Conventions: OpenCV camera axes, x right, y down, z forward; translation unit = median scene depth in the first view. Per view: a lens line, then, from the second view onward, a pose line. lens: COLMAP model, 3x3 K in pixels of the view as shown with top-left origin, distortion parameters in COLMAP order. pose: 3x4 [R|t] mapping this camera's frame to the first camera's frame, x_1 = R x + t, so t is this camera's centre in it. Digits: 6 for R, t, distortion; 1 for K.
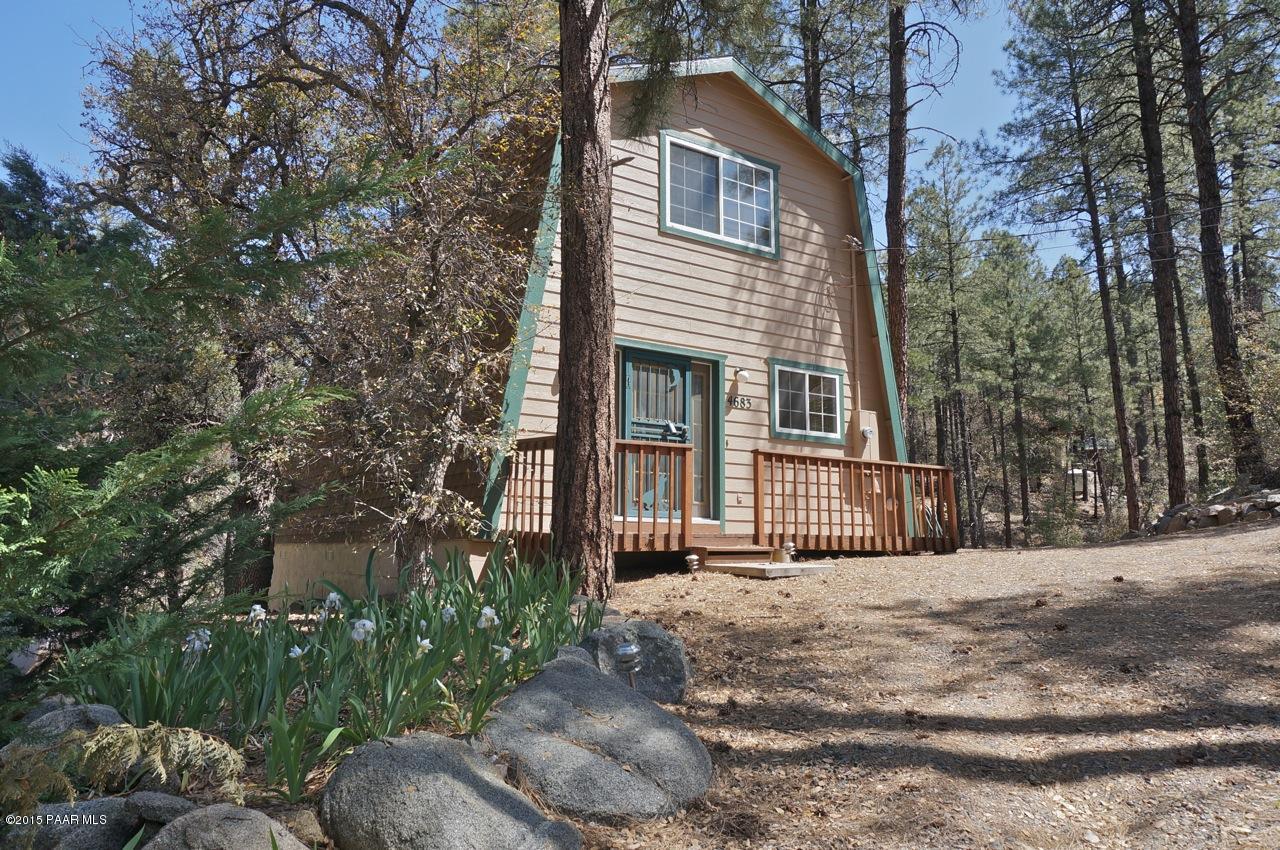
lens RADIAL K [[857.3, 0, 629.3], [0, 857.3, 425.8], [0, 0, 1]] dist [-0.051776, 0.036325]
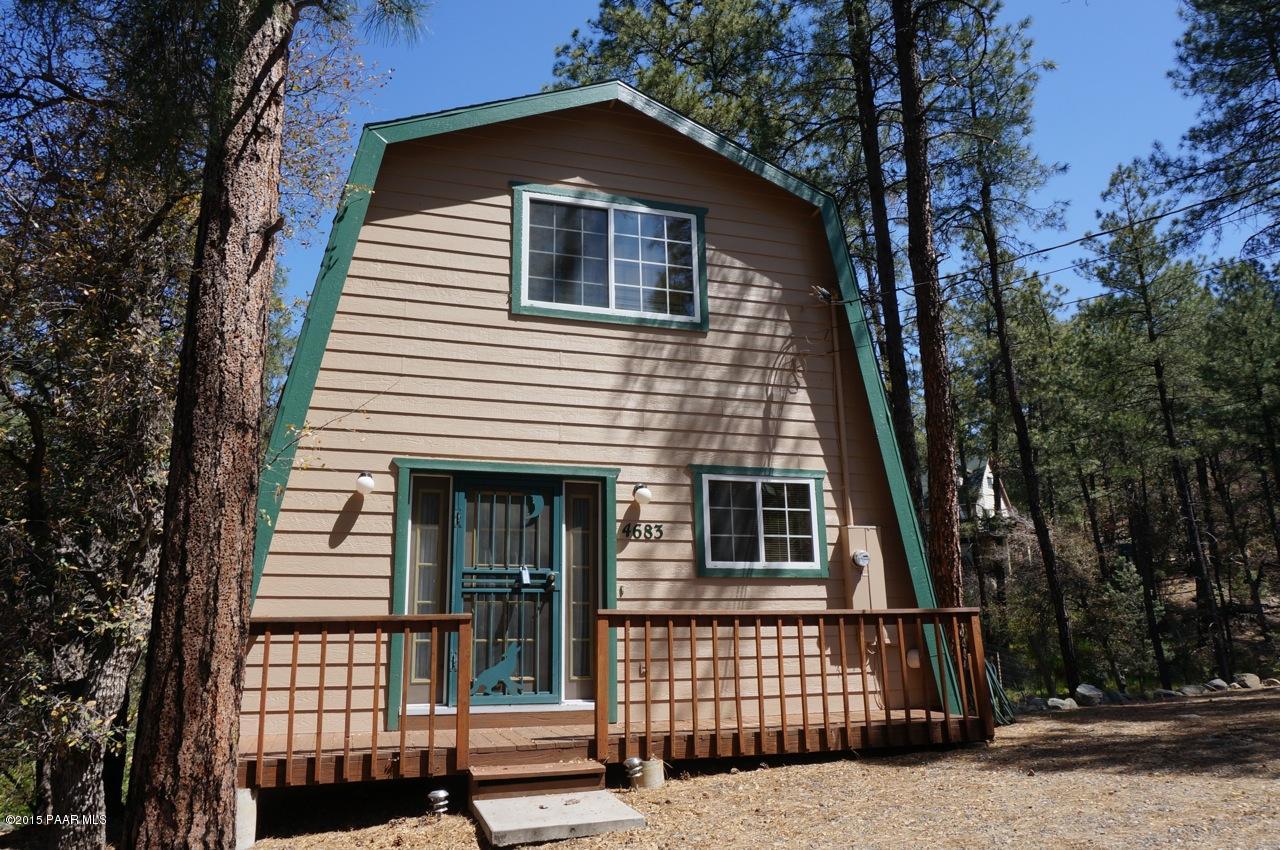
lens RADIAL K [[857.3, 0, 647.9], [0, 857.3, 427.0], [0, 0, 1]] dist [-0.051776, 0.036325]
pose [[0.964101, -0.090819, -0.249520, 0.319275], [0.063505, 0.991284, -0.115430, -0.030869], [0.257828, 0.095440, 0.961465, 0.296706]]
